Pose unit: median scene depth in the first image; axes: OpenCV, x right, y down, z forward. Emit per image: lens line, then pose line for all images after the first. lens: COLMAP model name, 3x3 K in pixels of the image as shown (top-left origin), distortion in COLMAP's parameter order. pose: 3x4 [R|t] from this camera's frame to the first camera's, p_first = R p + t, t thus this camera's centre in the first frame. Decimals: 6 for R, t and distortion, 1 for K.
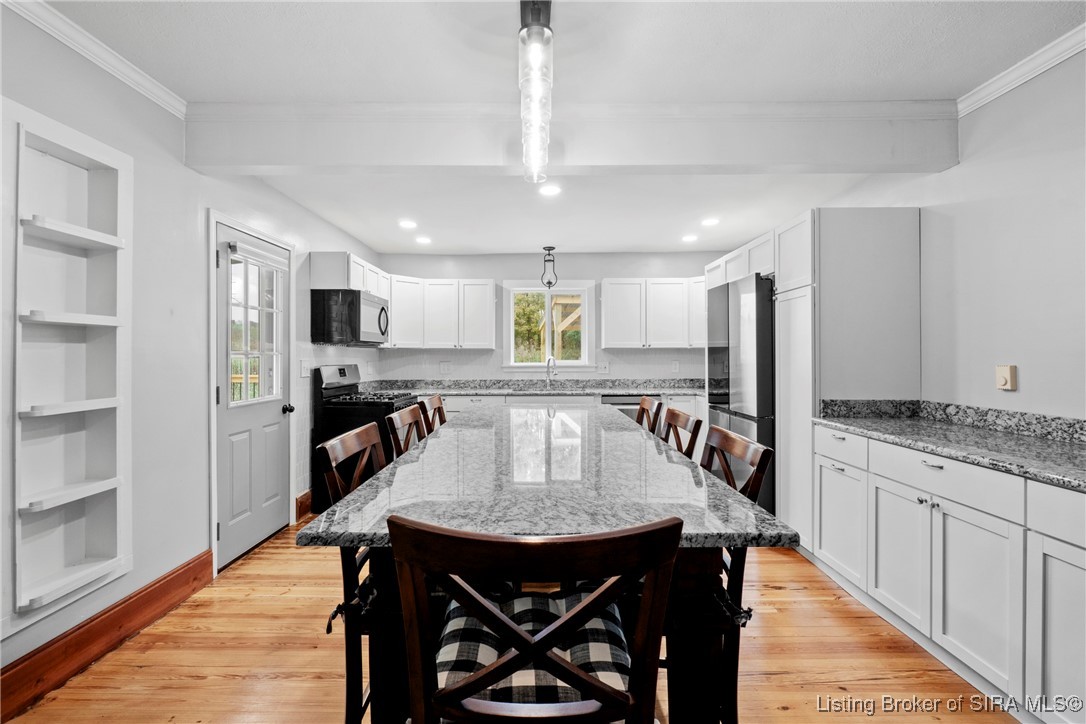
lens RADIAL K [[480.2, 0, 543.0], [0, 480.2, 362.0], [0, 0, 1]] dist [-0.009887, -0.000118]
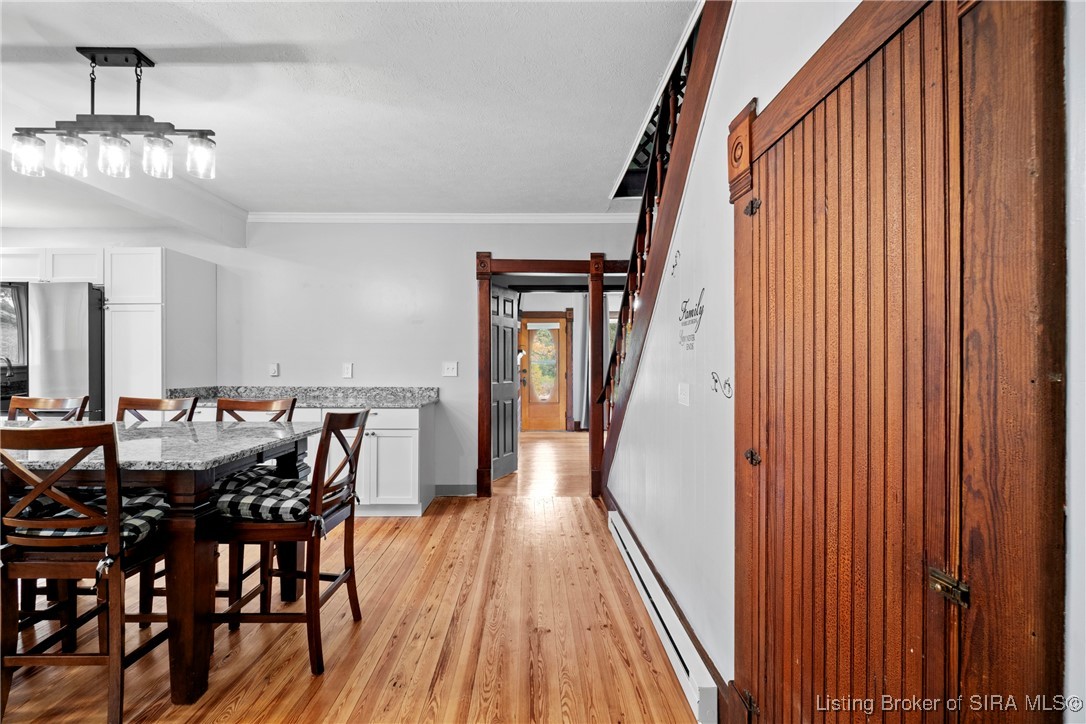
lens RADIAL K [[480.2, 0, 543.0], [0, 480.2, 362.0], [0, 0, 1]] dist [-0.009887, -0.000118]
pose [[-0.029252, 0.001936, 0.999570, -0.890989], [0.009310, 0.999955, -0.001664, 0.014306], [-0.999529, 0.009257, -0.029269, -0.030443]]
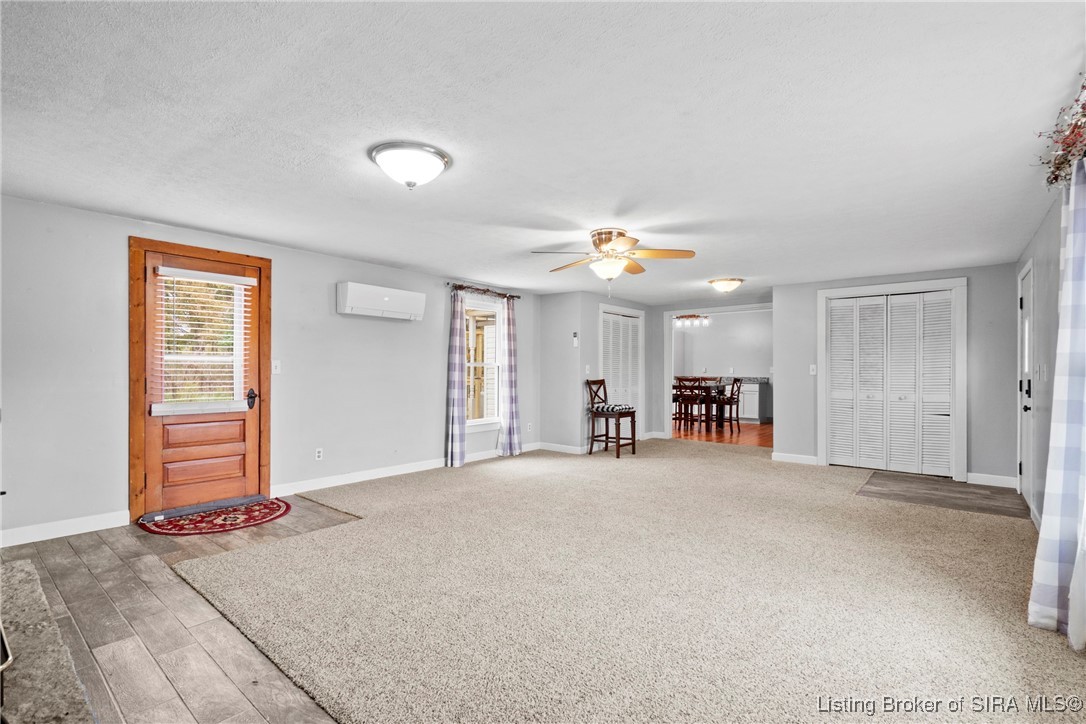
lens RADIAL K [[480.2, 0, 543.0], [0, 480.2, 362.0], [0, 0, 1]] dist [-0.009887, -0.000118]
pose [[0.628194, 0.010945, 0.777980, -5.575380], [-0.001221, 0.999914, -0.013081, 0.027739], [-0.778056, 0.007268, 0.628153, -1.341462]]
